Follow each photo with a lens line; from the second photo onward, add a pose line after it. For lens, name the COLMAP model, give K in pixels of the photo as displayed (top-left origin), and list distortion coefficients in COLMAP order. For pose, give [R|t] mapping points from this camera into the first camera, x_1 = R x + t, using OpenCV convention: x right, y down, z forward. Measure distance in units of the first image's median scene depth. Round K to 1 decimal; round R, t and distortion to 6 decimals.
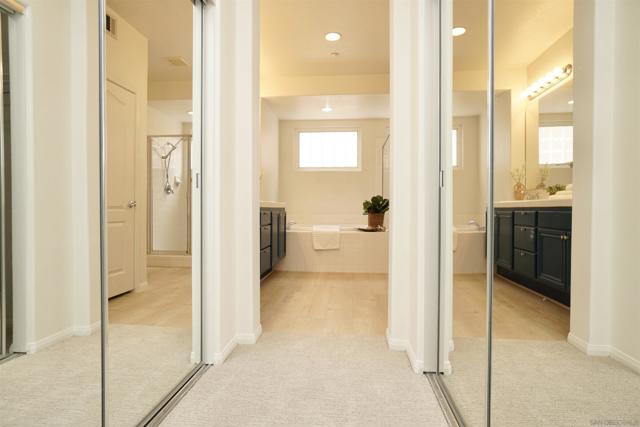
lens RADIAL K [[359.7, 0, 320.0], [0, 359.7, 213.5], [0, 0, 1]] dist [0.000117, -0.000002]
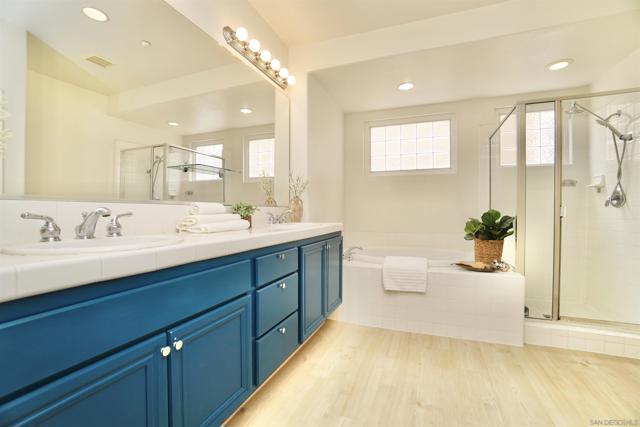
lens RADIAL K [[284.7, 0, 318.0], [0, 284.7, 213.2], [0, 0, 1]] dist [-0.048077, 0.017416]
pose [[0.958039, 0.001778, -0.286633, 0.012630], [-0.001866, 0.999998, -0.000035, -0.043398], [0.286633, 0.000568, 0.958040, 0.441958]]
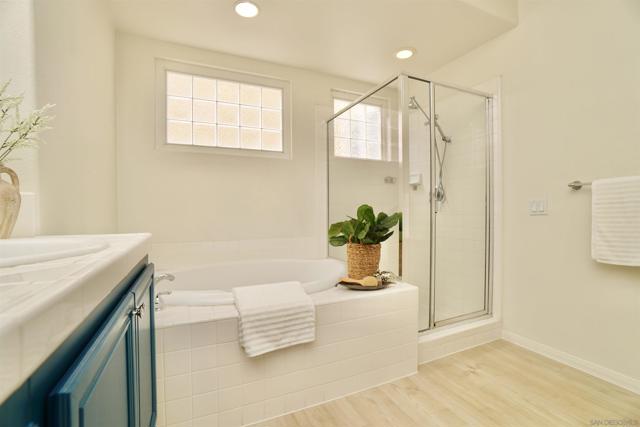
lens RADIAL K [[284.7, 0, 318.0], [0, 284.7, 213.2], [0, 0, 1]] dist [-0.048077, 0.017416]
pose [[0.867022, -0.011150, 0.498144, -0.082804], [0.007165, 0.999925, 0.009911, -0.043361], [-0.498218, -0.005024, 0.867037, 0.683562]]
